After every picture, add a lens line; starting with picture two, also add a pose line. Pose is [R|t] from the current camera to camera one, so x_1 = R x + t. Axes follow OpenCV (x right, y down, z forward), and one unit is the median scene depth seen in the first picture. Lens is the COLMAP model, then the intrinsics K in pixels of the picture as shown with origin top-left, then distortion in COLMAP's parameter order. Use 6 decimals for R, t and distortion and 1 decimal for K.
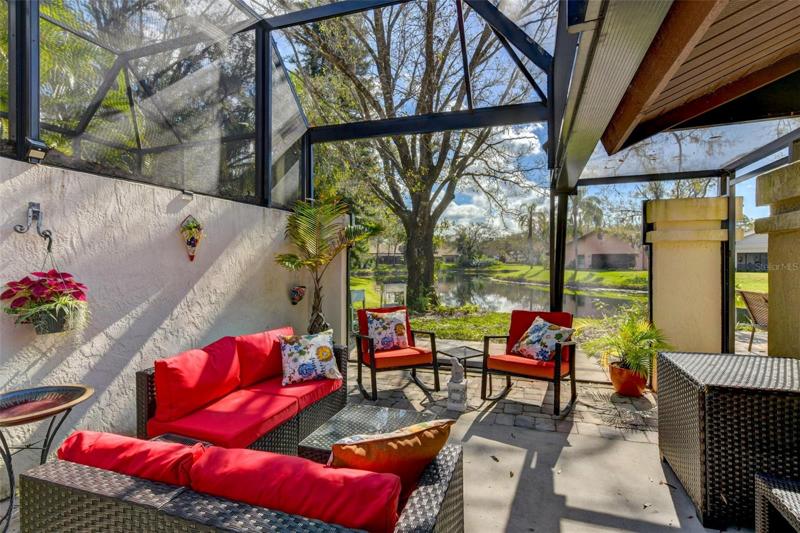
lens RADIAL K [[394.8, 0, 395.2], [0, 394.8, 266.1], [0, 0, 1]] dist [0.002031, 0.000052]
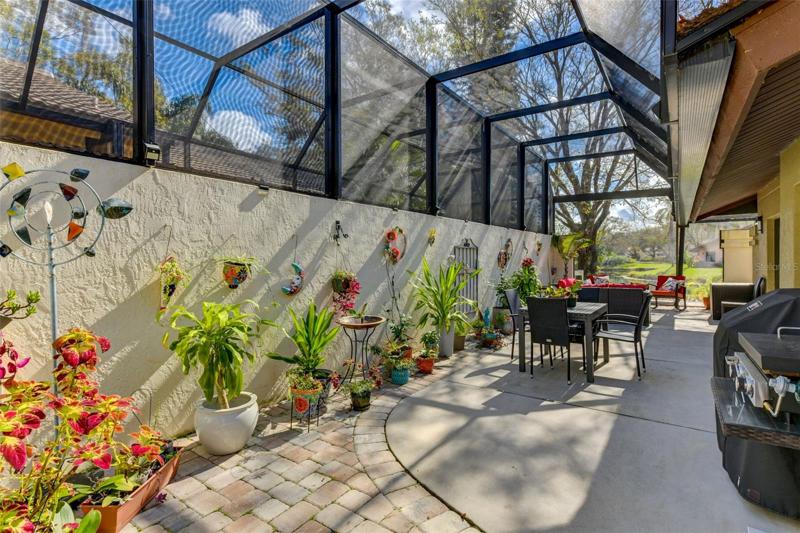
lens RADIAL K [[394.8, 0, 405.1], [0, 394.8, 259.7], [0, 0, 1]] dist [0.002031, 0.000052]
pose [[0.965349, 0.003161, -0.260942, -0.592058], [-0.005450, 0.999953, -0.008052, 0.043992], [0.260904, 0.009195, 0.965321, -1.814763]]
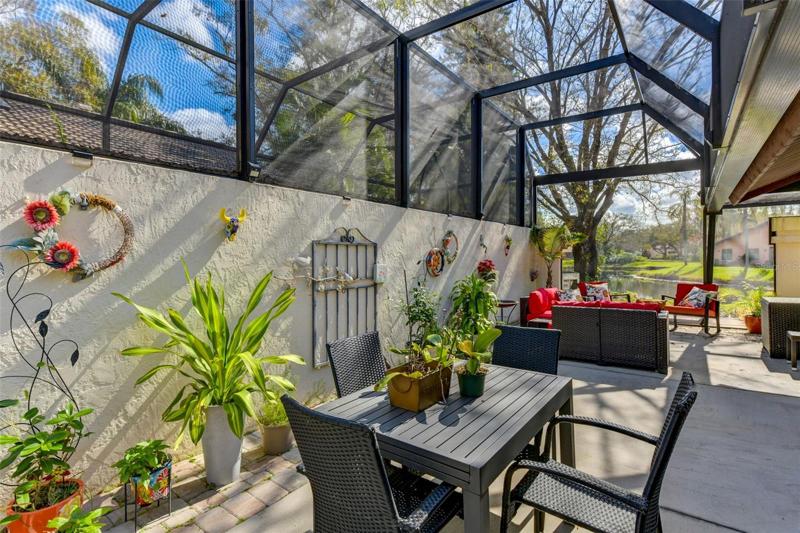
lens RADIAL K [[394.8, 0, 399.9], [0, 394.8, 258.2], [0, 0, 1]] dist [0.002031, 0.000052]
pose [[0.957313, 0.000356, -0.289054, -0.374392], [-0.002885, 0.999961, -0.008323, 0.020809], [0.289039, 0.008802, 0.957277, -1.030184]]
